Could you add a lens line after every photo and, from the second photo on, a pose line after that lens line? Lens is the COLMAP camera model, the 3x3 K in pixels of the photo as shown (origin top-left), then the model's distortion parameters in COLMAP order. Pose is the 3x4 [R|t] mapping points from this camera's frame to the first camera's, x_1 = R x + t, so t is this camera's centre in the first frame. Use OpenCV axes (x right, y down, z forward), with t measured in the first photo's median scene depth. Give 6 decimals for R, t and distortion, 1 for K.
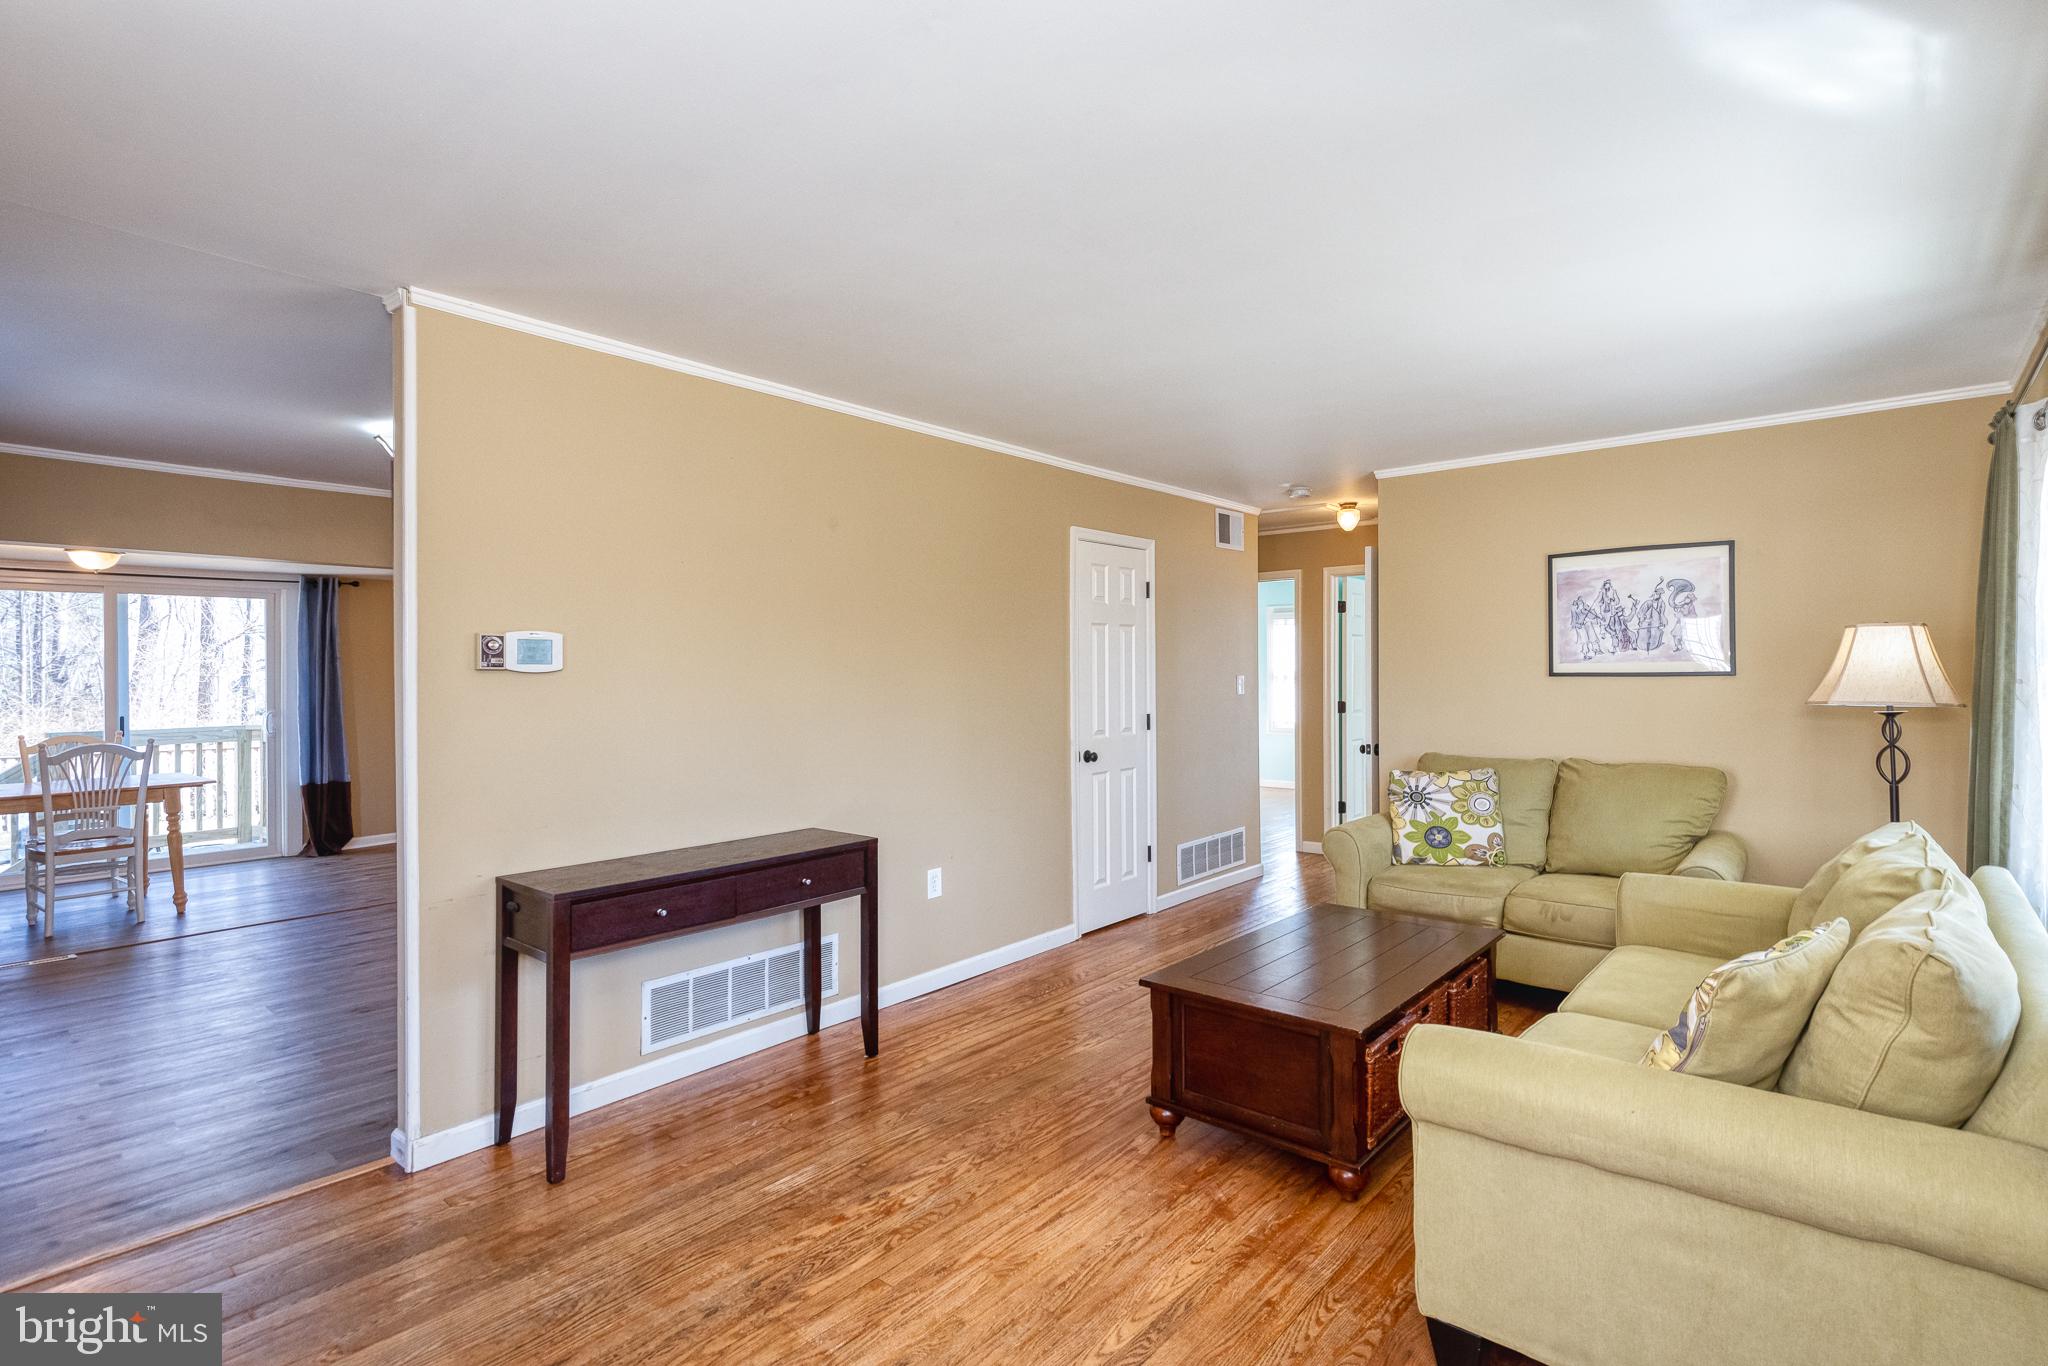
lens RADIAL K [[977.4, 0, 1071.1], [0, 977.4, 668.3], [0, 0, 1]] dist [0.011963, -0.000172]
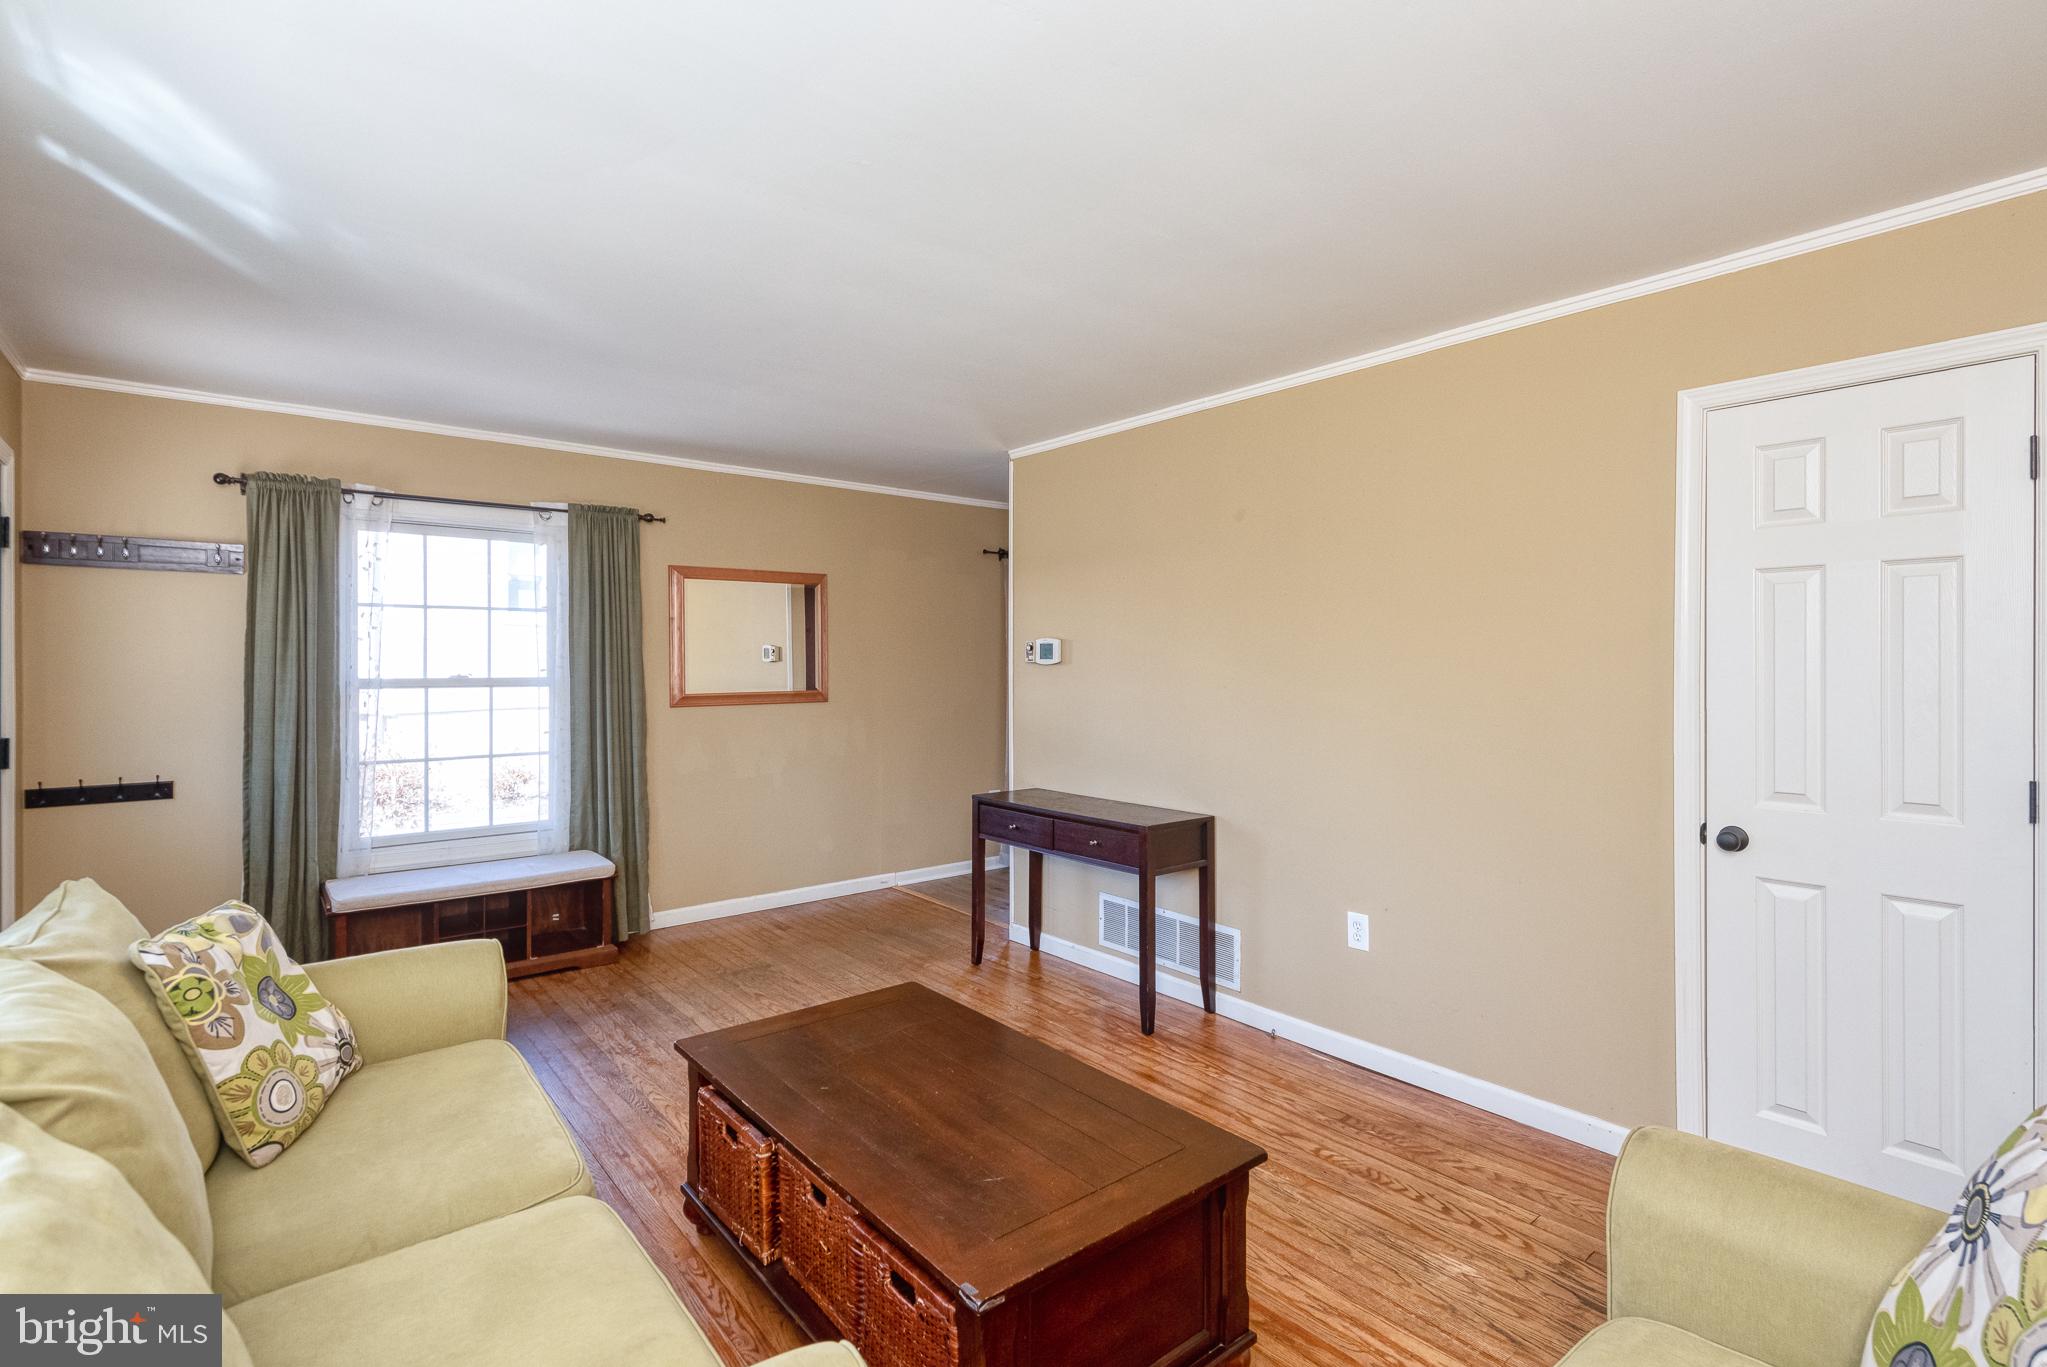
lens RADIAL K [[976.9, 0, 1070.6], [0, 976.9, 668.8], [0, 0, 1]] dist [0.011963, -0.000172]
pose [[-0.180917, 0.013135, -0.983411, 0.637945], [0.005905, 0.999907, 0.012269, -0.005555], [0.983481, -0.003587, -0.180978, 0.849235]]
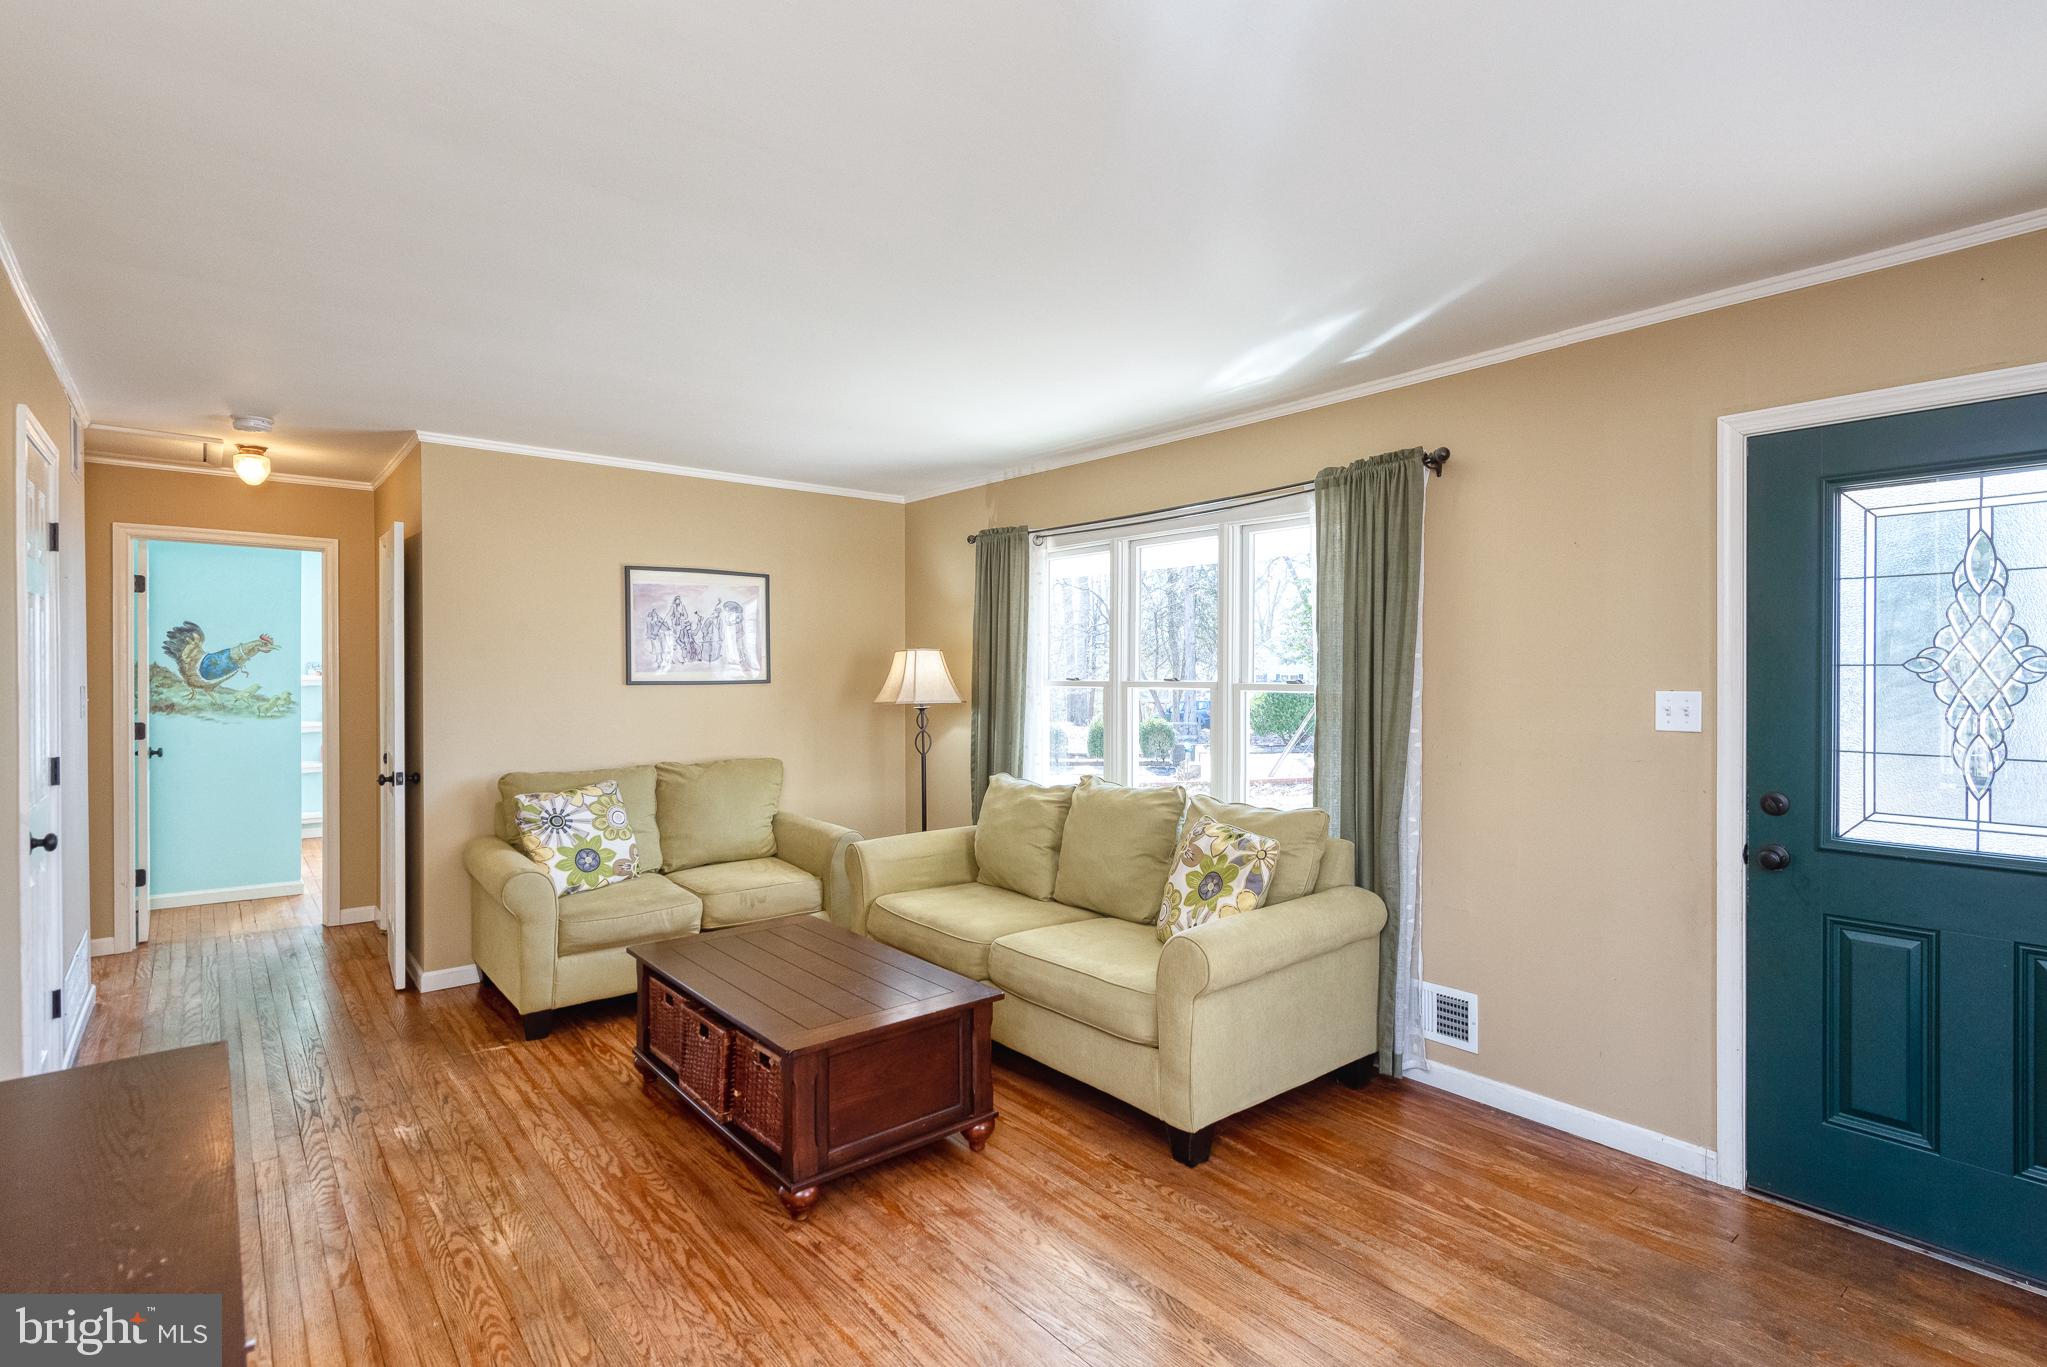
lens RADIAL K [[976.9, 0, 1070.6], [0, 976.9, 668.8], [0, 0, 1]] dist [0.011963, -0.000172]
pose [[0.179804, 0.004812, 0.983691, -0.461337], [-0.008060, 0.999962, -0.003418, -0.009184], [-0.983669, -0.007314, 0.179836, 0.387527]]
